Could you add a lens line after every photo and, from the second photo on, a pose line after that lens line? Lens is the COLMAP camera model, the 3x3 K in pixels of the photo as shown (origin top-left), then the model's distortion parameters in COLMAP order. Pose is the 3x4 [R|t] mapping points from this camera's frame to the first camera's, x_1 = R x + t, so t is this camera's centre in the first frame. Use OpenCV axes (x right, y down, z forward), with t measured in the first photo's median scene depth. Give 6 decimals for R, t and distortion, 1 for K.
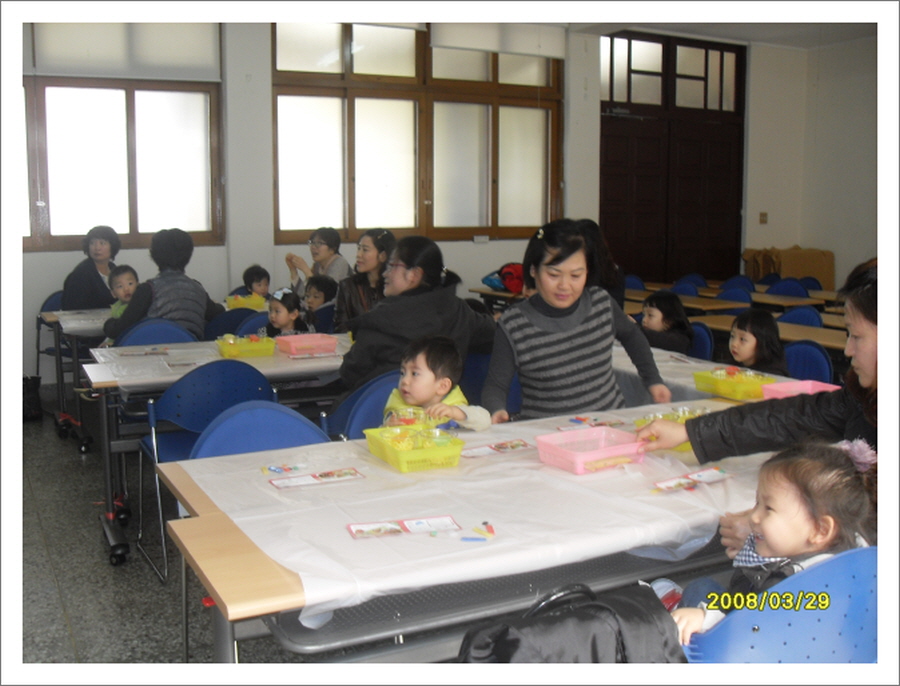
lens RADIAL K [[1037.9, 0, 450.9], [0, 1037.9, 346.0], [0, 0, 1]] dist [-0.118133, 0.000000]
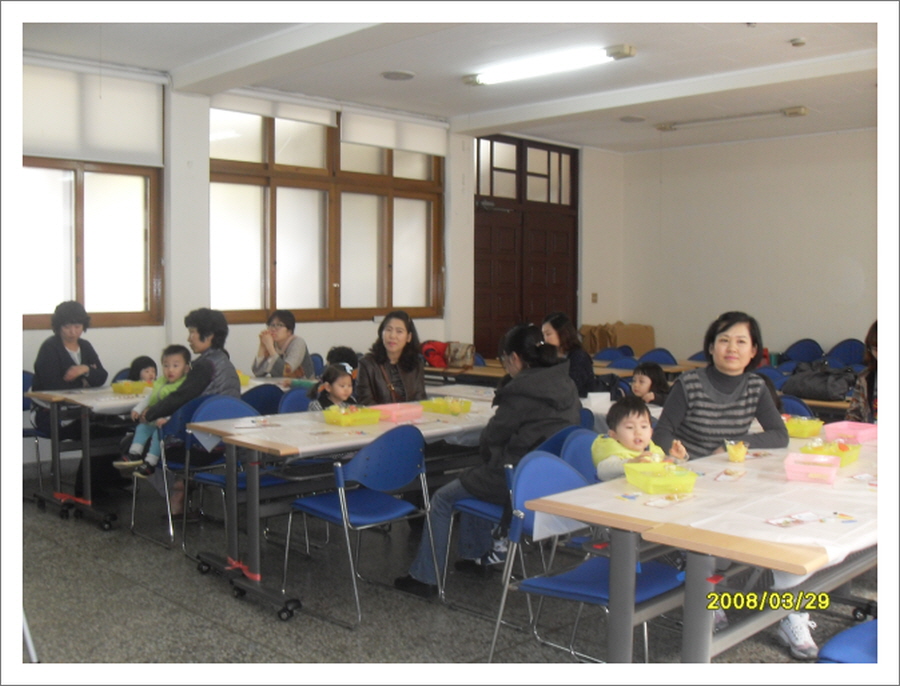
lens RADIAL K [[1037.9, 0, 449.8], [0, 1037.9, 339.8], [0, 0, 1]] dist [-0.118133, 0.000000]
pose [[0.949250, -0.013470, 0.314235, -0.237573], [0.039906, 0.996166, -0.077849, 0.006021], [-0.311981, 0.086438, 0.946148, -0.046145]]
